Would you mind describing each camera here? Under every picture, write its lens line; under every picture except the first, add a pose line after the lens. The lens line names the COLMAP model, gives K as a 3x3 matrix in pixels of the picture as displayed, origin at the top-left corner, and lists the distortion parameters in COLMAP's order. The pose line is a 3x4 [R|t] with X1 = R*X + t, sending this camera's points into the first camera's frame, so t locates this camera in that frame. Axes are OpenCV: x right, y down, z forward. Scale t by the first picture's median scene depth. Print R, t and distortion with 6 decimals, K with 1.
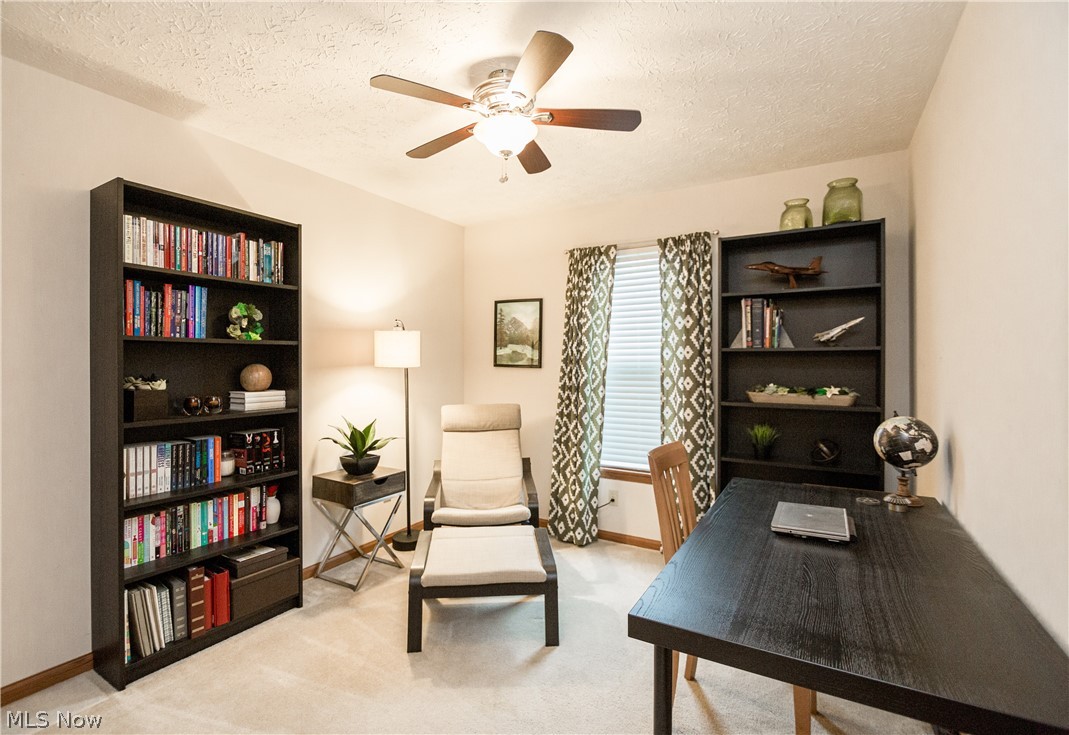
lens RADIAL K [[498.9, 0, 516.5], [0, 498.9, 365.5], [0, 0, 1]] dist [-0.011134, 0.000057]
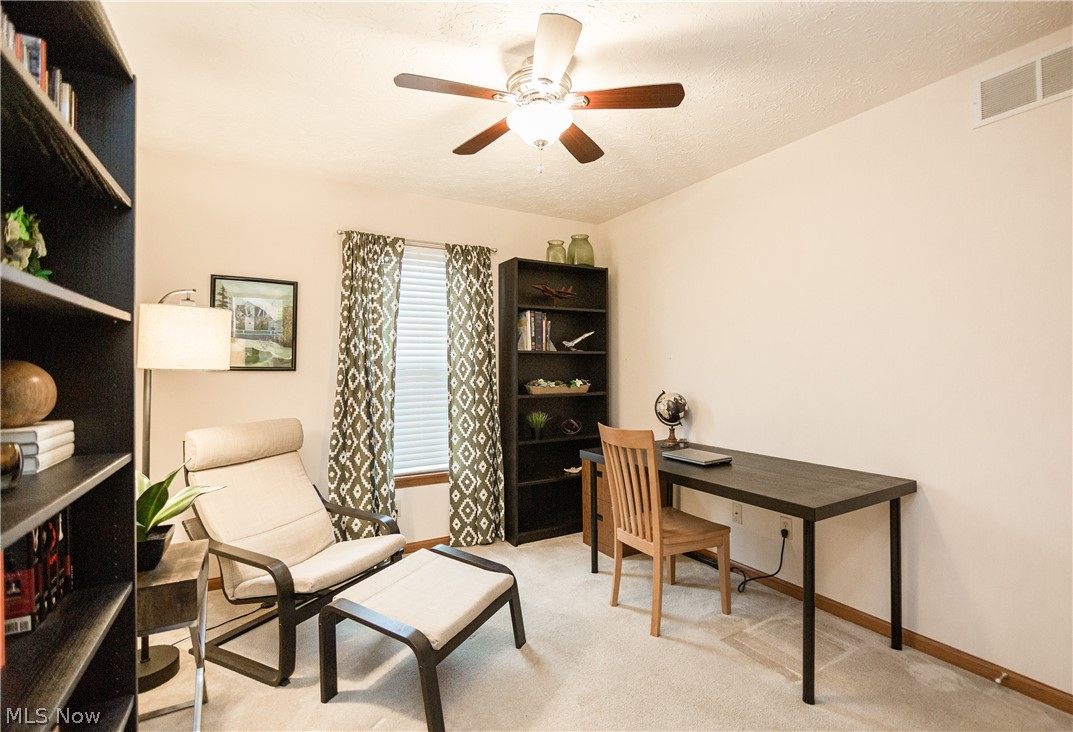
lens RADIAL K [[501.0, 0, 559.3], [0, 501.0, 365.4], [0, 0, 1]] dist [-0.021233, -0.000455]
pose [[0.455272, -0.002686, 0.890349, -0.533825], [0.014177, 0.999891, -0.004232, 0.006677], [-0.890240, 0.014550, 0.455260, 0.322592]]
